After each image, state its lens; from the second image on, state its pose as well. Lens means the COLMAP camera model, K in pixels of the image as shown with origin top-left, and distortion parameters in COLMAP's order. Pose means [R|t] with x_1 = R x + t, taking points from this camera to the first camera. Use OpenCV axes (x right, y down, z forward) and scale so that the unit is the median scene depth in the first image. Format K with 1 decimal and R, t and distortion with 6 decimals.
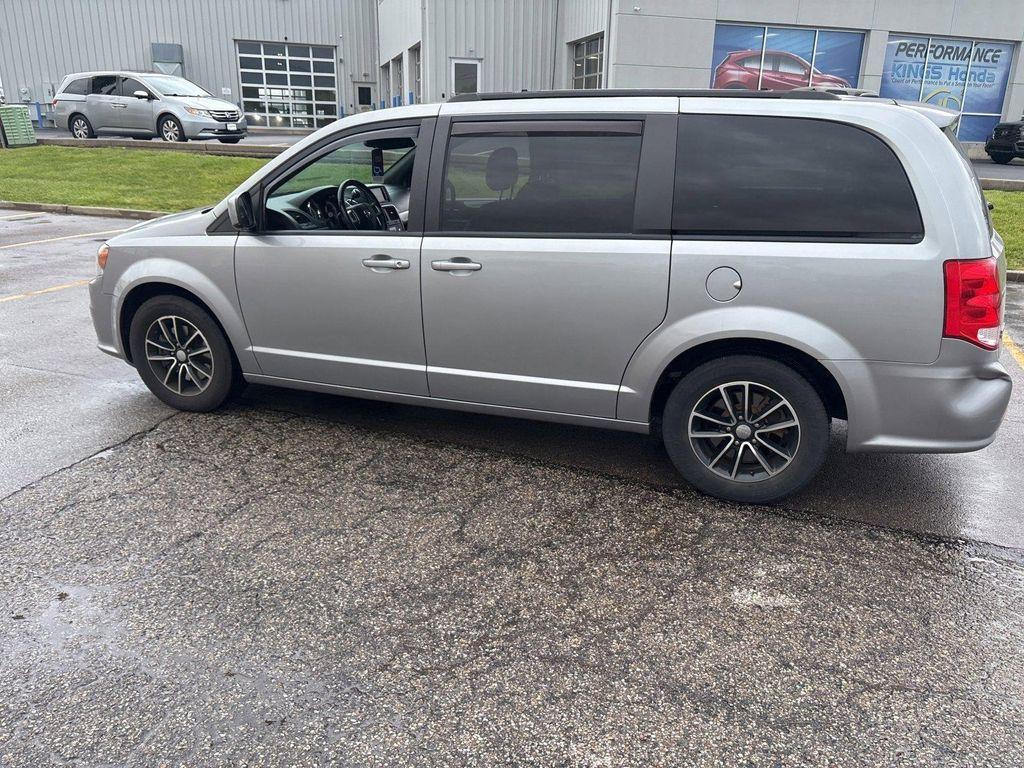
lens RADIAL K [[775.1, 0, 521.8], [0, 775.1, 378.6], [0, 0, 1]] dist [0.057532, -0.060248]
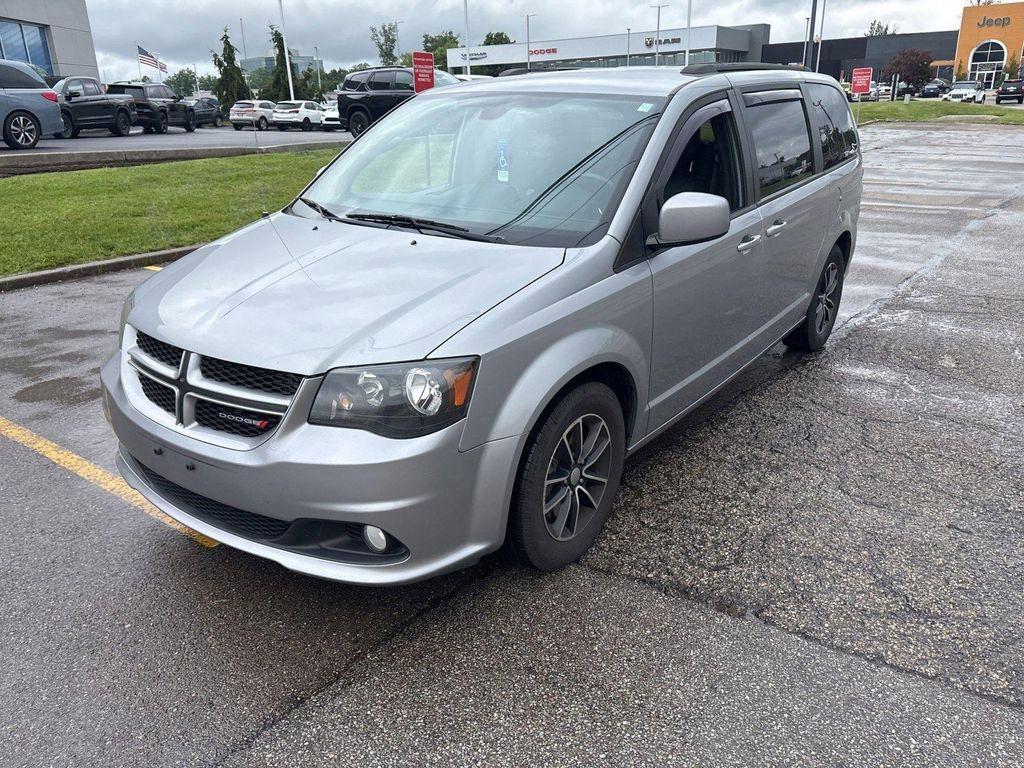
lens RADIAL K [[775.1, 0, 511.7], [0, 775.1, 386.2], [0, 0, 1]] dist [0.057532, -0.060248]
pose [[0.271460, -0.349485, 0.896755, -1.221090], [0.313410, 0.913056, 0.260965, -0.341740], [-0.909991, 0.210210, 0.357391, 0.995831]]
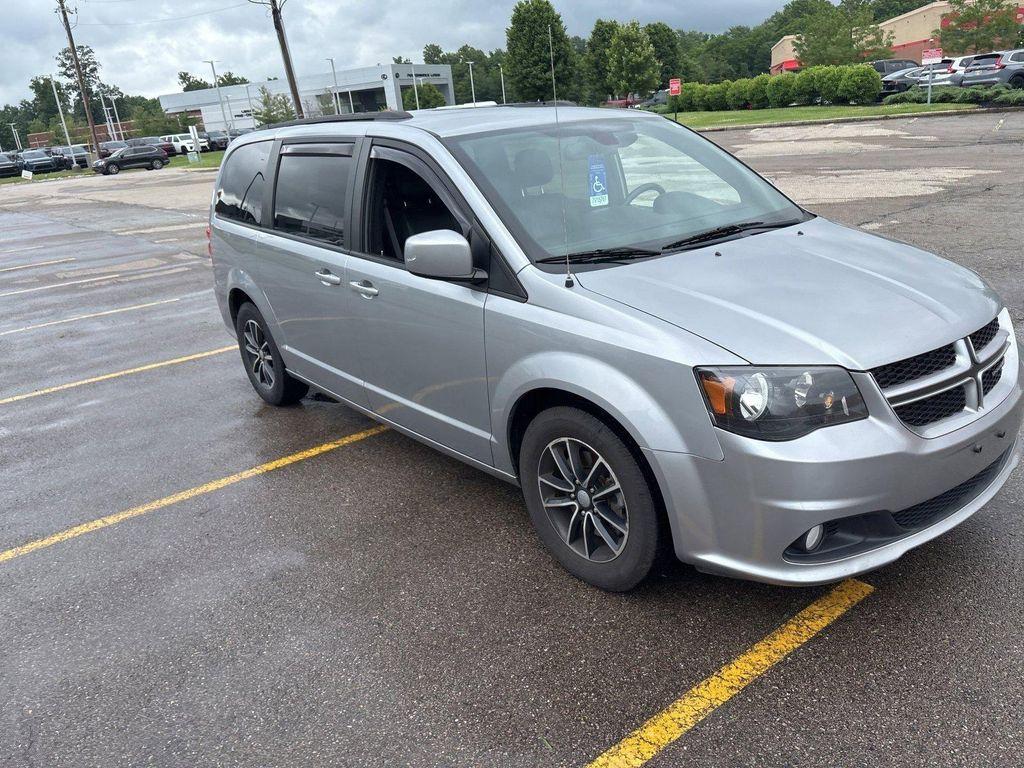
lens RADIAL K [[775.1, 0, 518.1], [0, 775.1, 390.0], [0, 0, 1]] dist [0.057532, -0.060248]
pose [[-0.858850, -0.106836, 0.500962, -0.686358], [0.229872, 0.793604, 0.563340, -0.731221], [-0.457750, 0.598982, -0.657028, 2.167176]]
